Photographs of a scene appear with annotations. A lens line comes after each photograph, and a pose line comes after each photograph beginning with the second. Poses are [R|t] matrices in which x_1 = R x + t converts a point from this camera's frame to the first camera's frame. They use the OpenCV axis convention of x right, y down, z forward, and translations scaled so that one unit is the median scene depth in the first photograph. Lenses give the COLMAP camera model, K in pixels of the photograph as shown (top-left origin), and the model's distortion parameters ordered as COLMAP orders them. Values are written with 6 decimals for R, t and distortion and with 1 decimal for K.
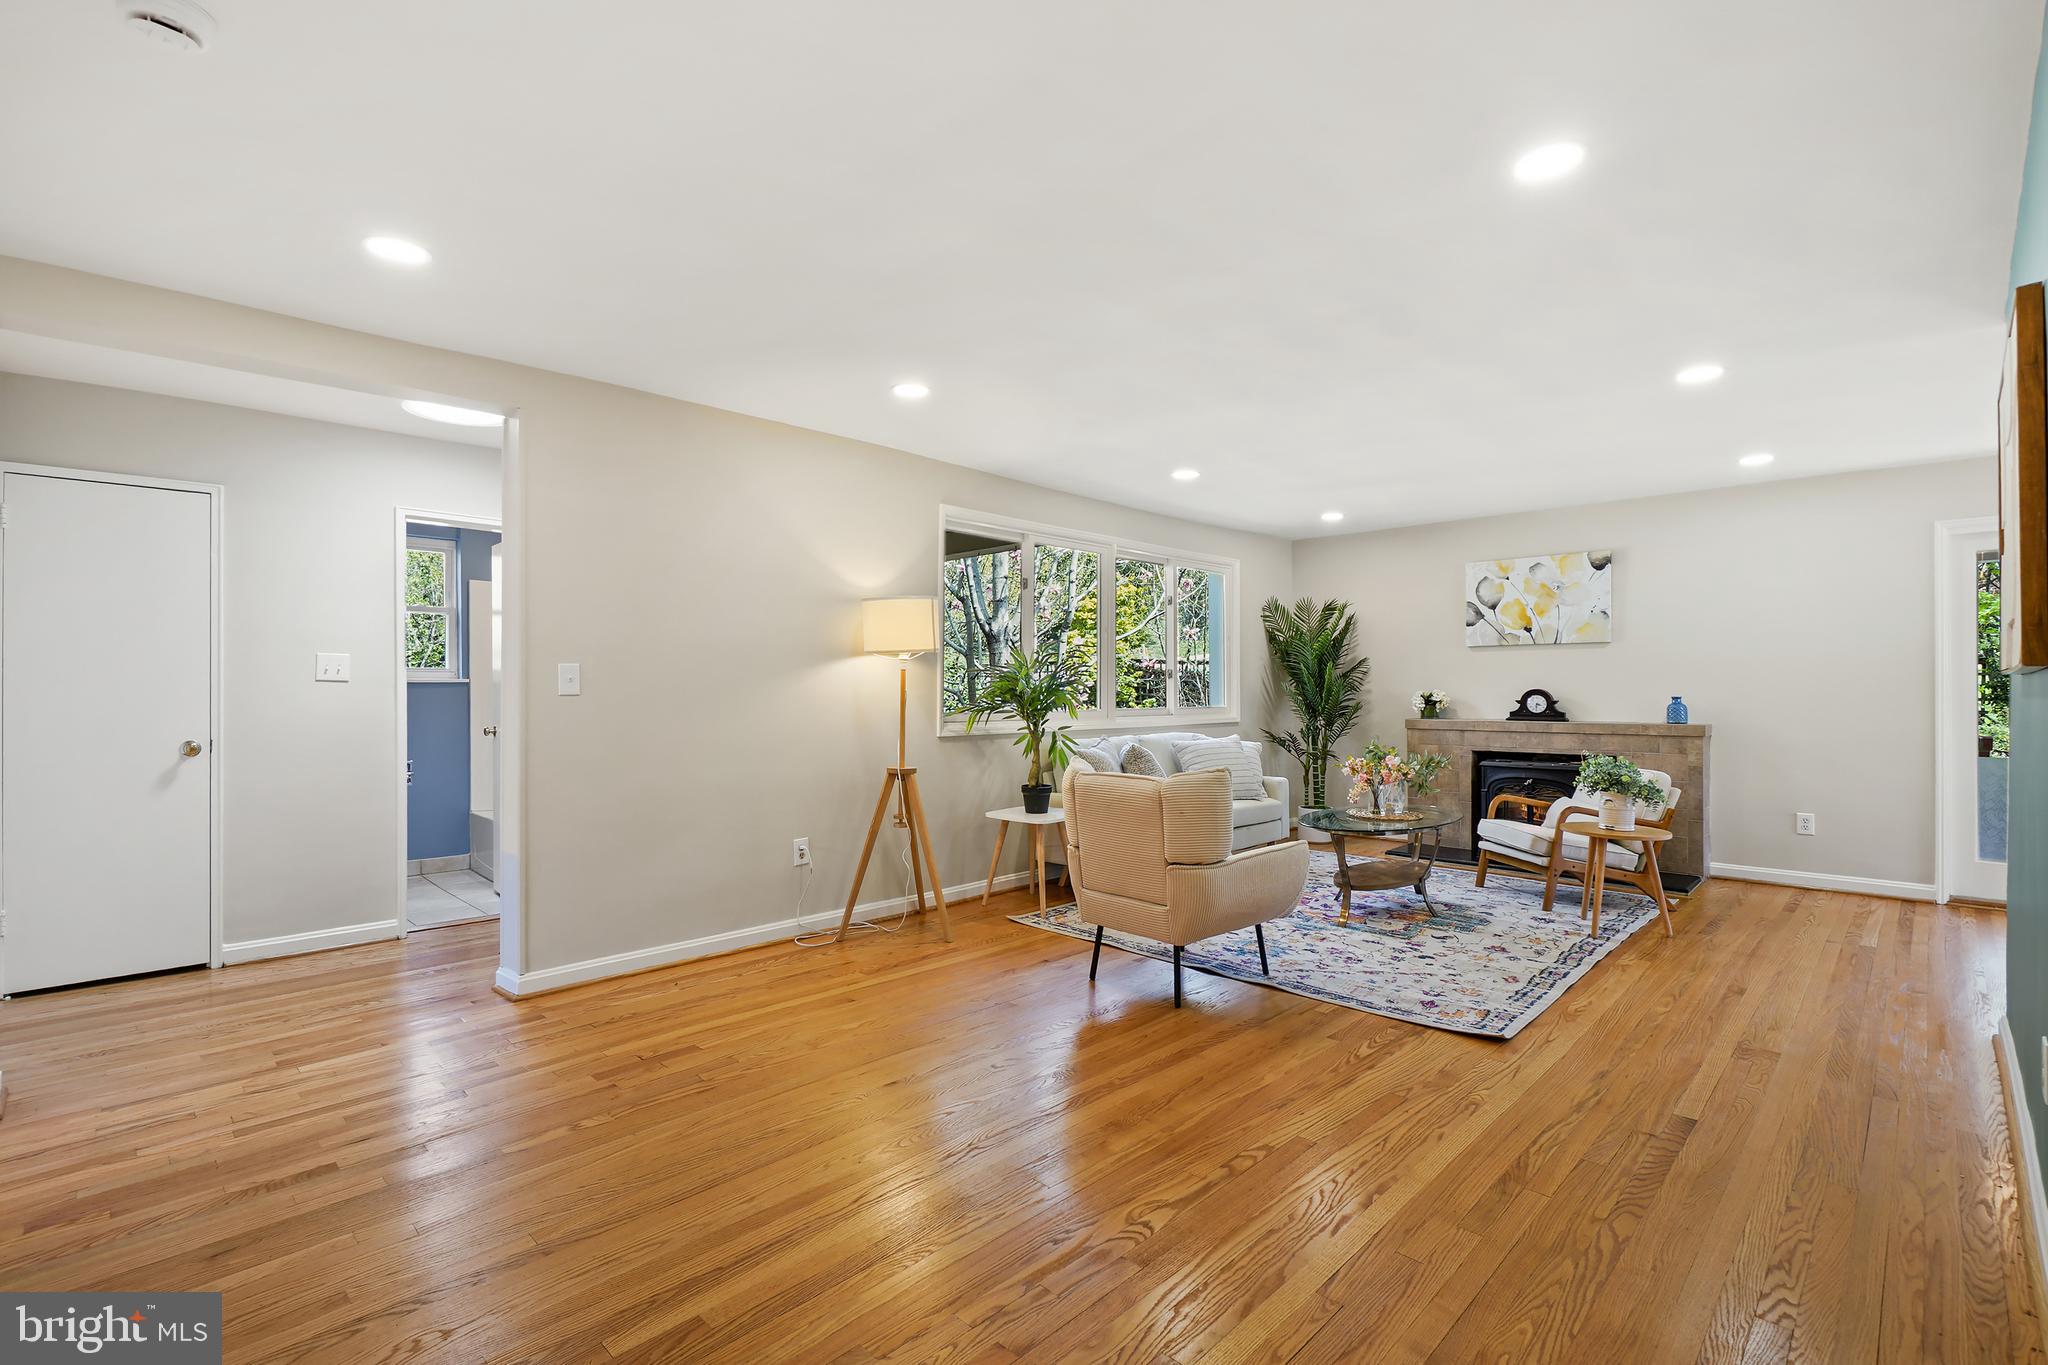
lens RADIAL K [[922.6, 0, 1017.3], [0, 922.6, 687.1], [0, 0, 1]] dist [-0.000640, 0.000069]
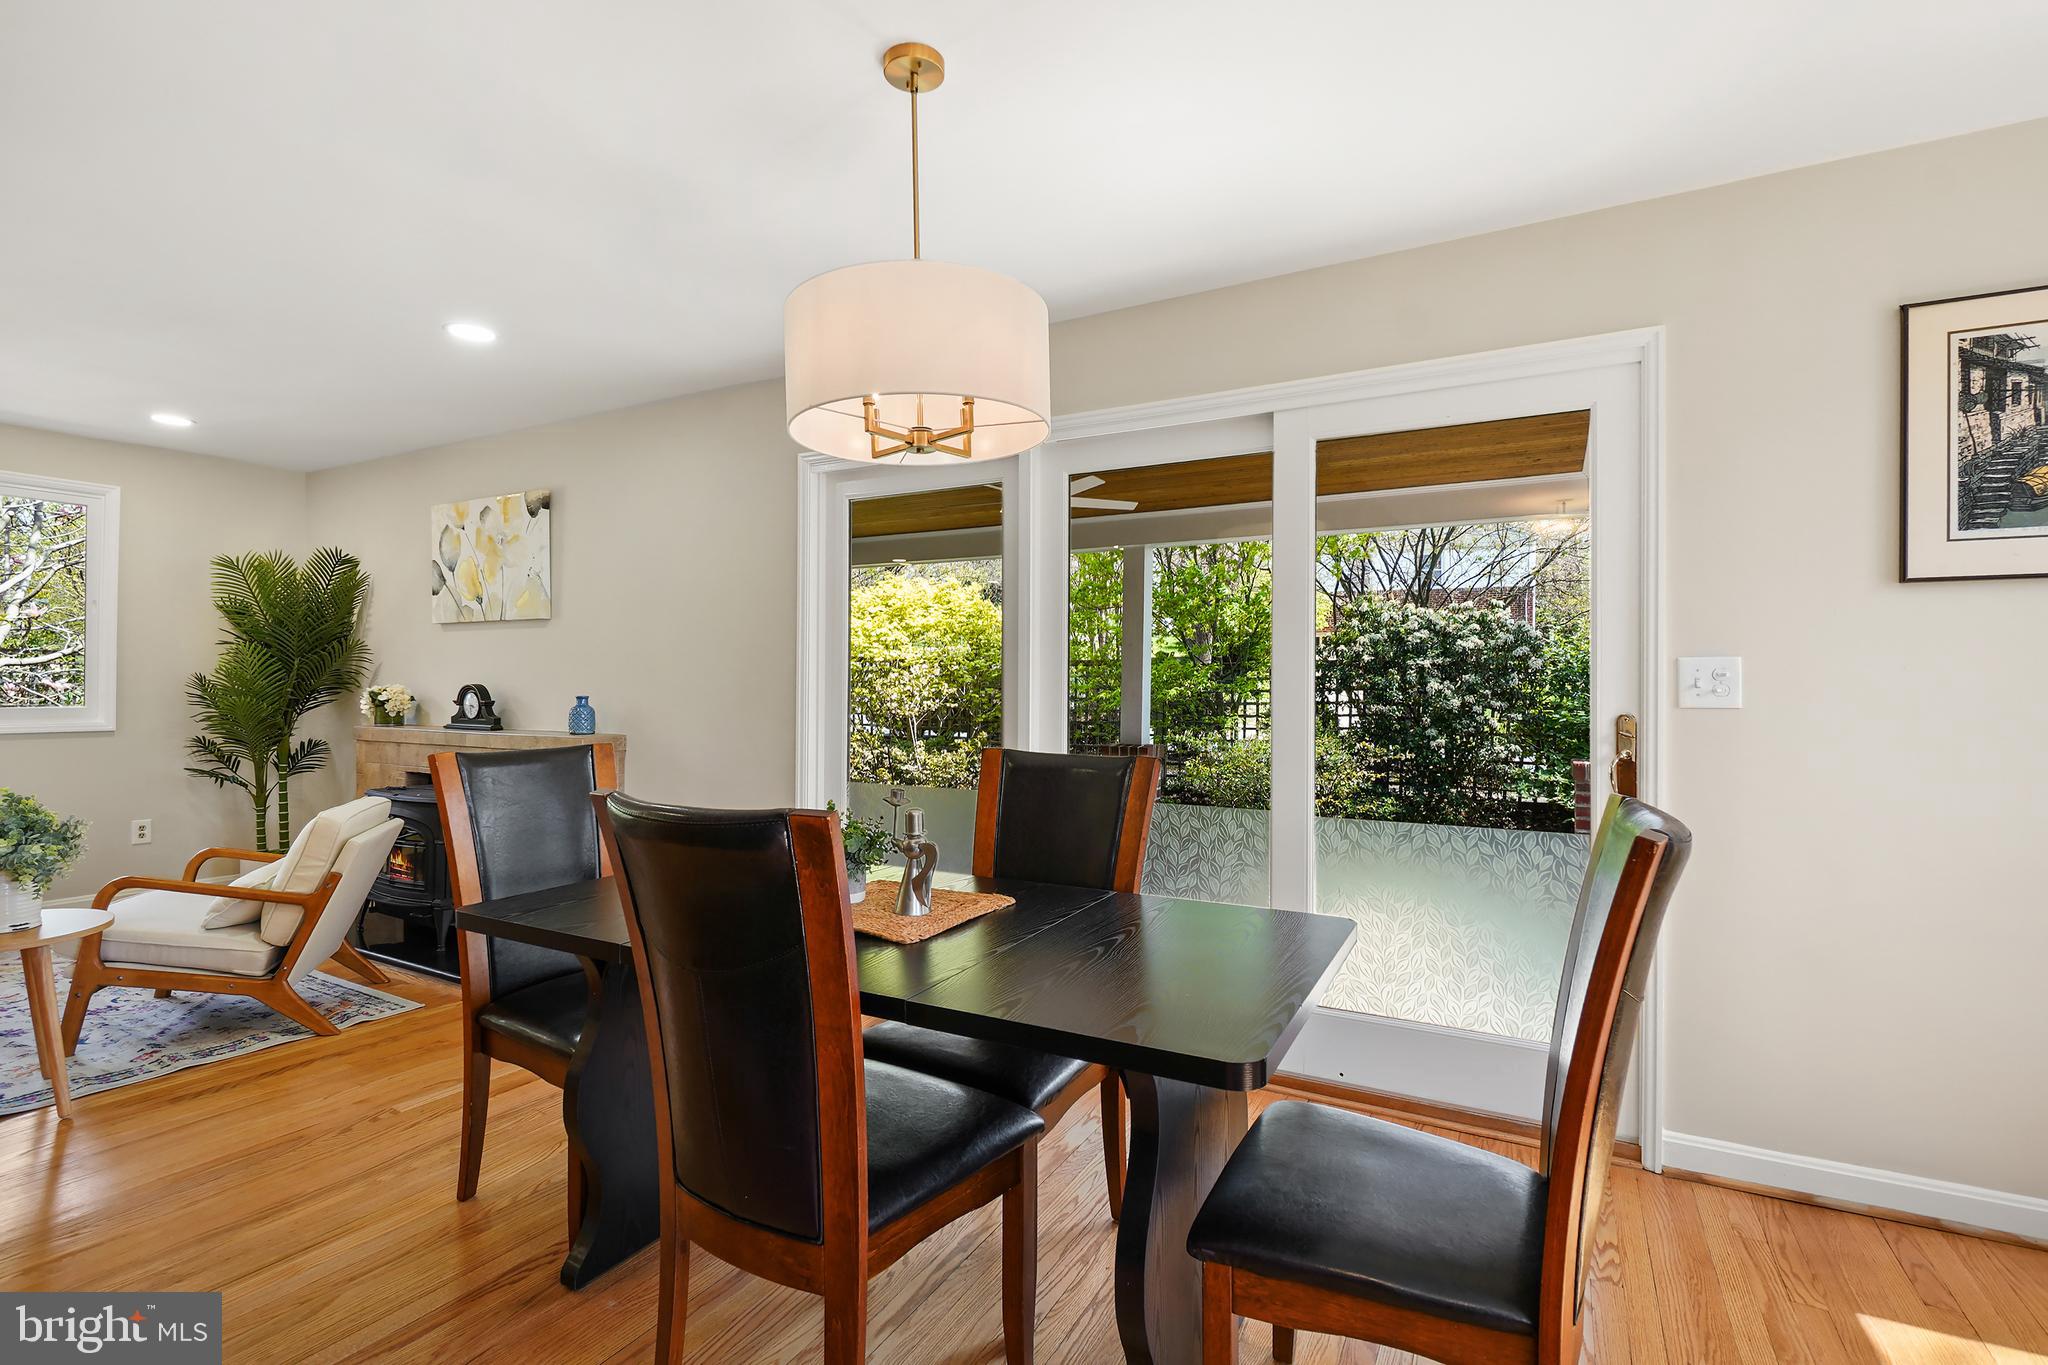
lens RADIAL K [[935.8, 0, 1012.2], [0, 935.8, 683.6], [0, 0, 1]] dist [-0.001697, -0.000627]
pose [[0.962089, 0.009836, 0.272559, 0.790402], [-0.009596, 0.999952, -0.002215, -0.000853], [-0.272568, -0.000484, 0.962136, 0.208193]]
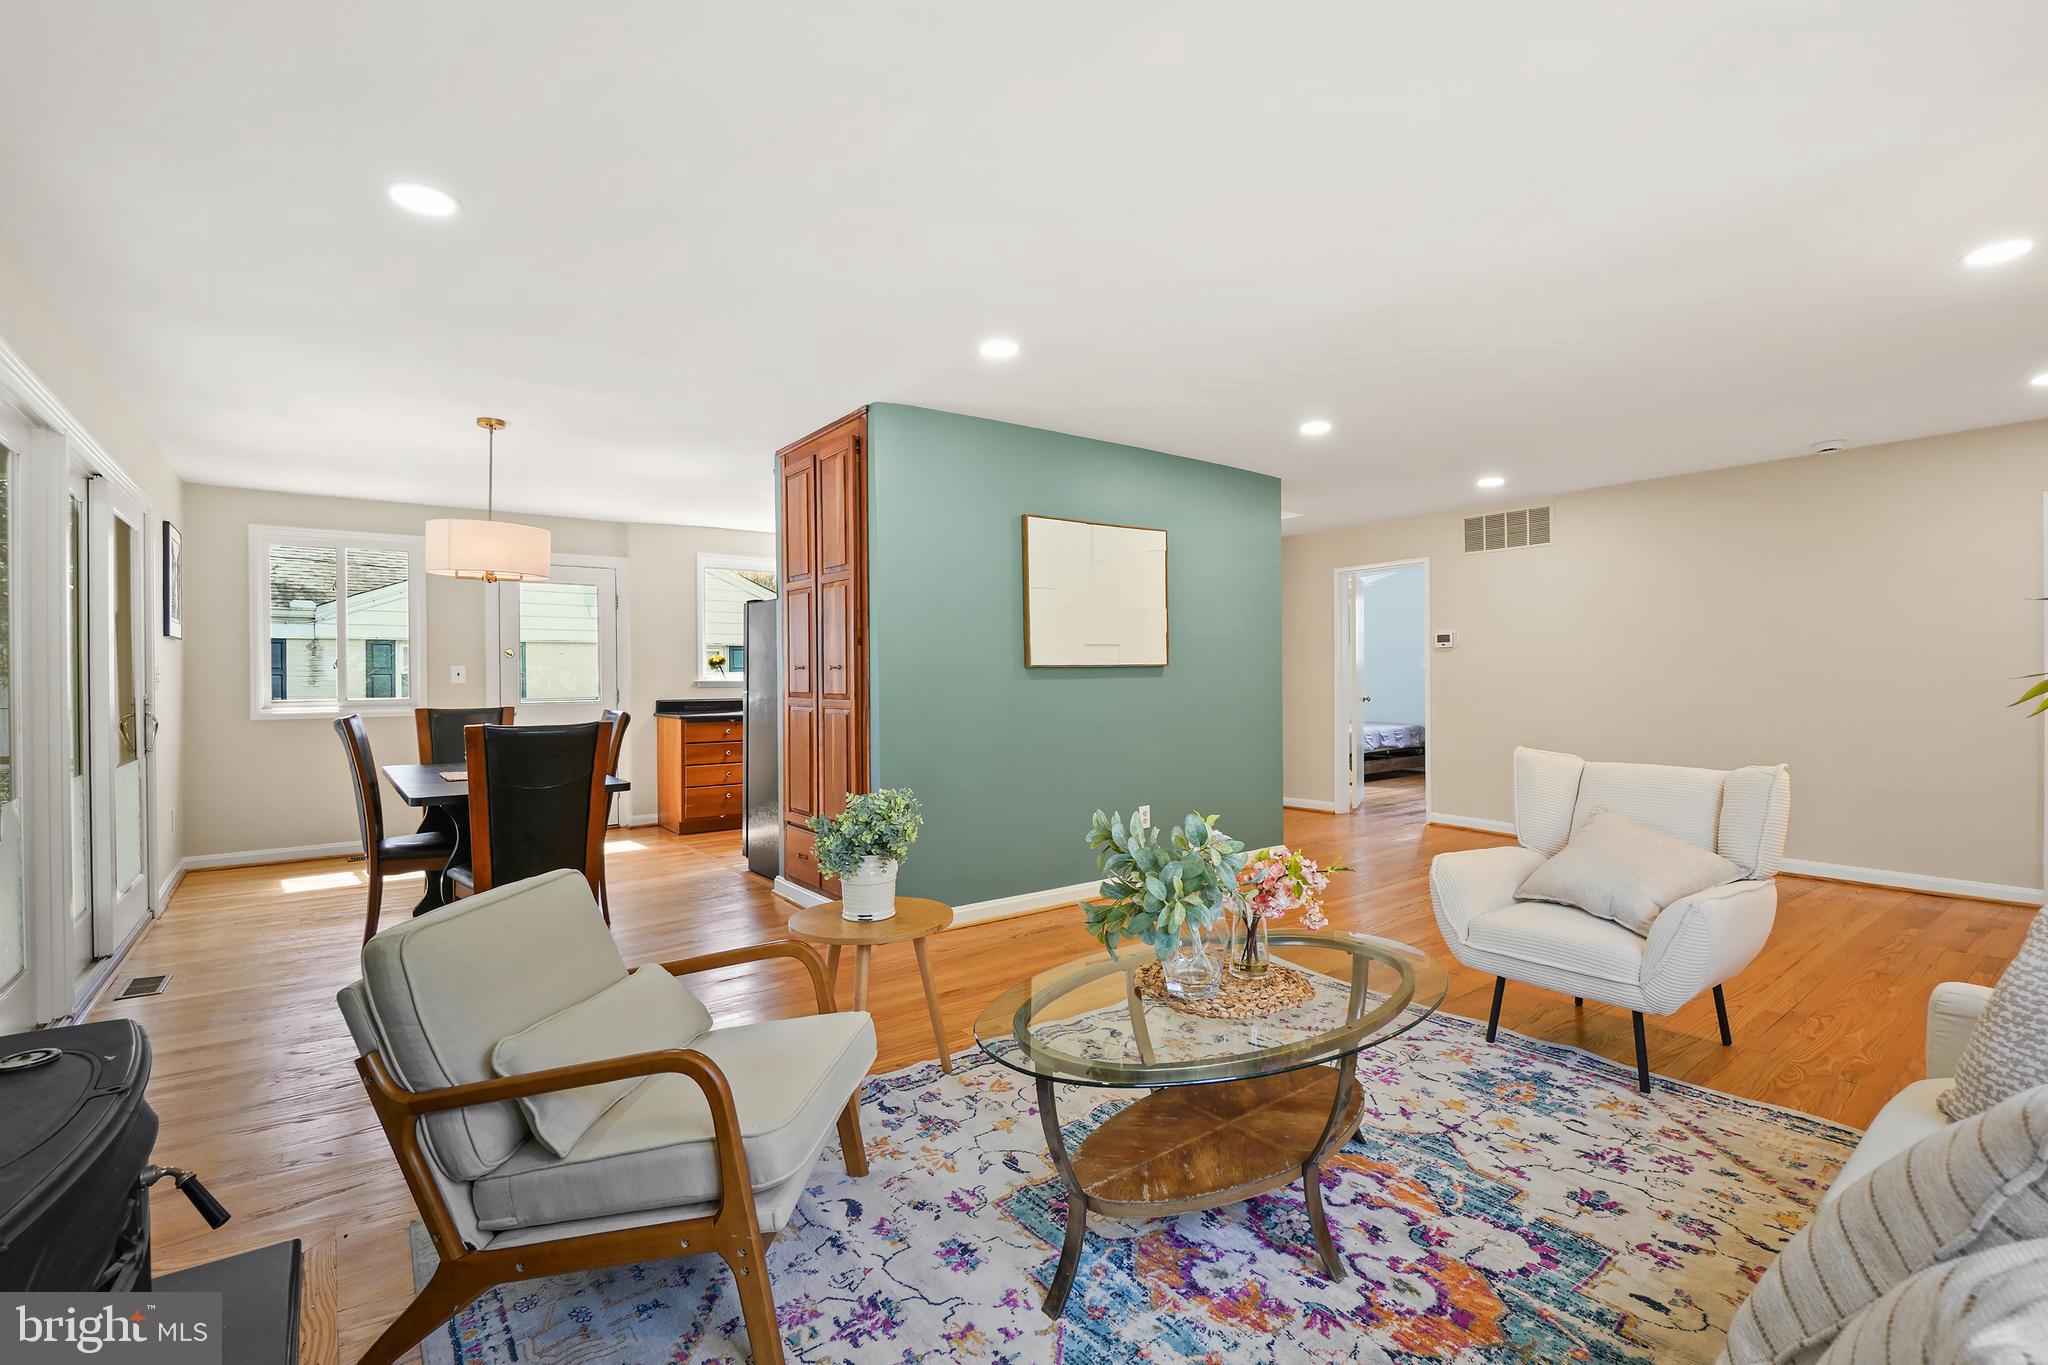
lens RADIAL K [[915.0, 0, 1014.7], [0, 915.0, 698.4], [0, 0, 1]] dist [0.001460, 0.000228]
pose [[-0.990114, 0.006195, 0.140126, 0.347280], [0.009132, 0.999752, 0.020331, 0.003676], [-0.139966, 0.021410, -0.989925, 1.132903]]
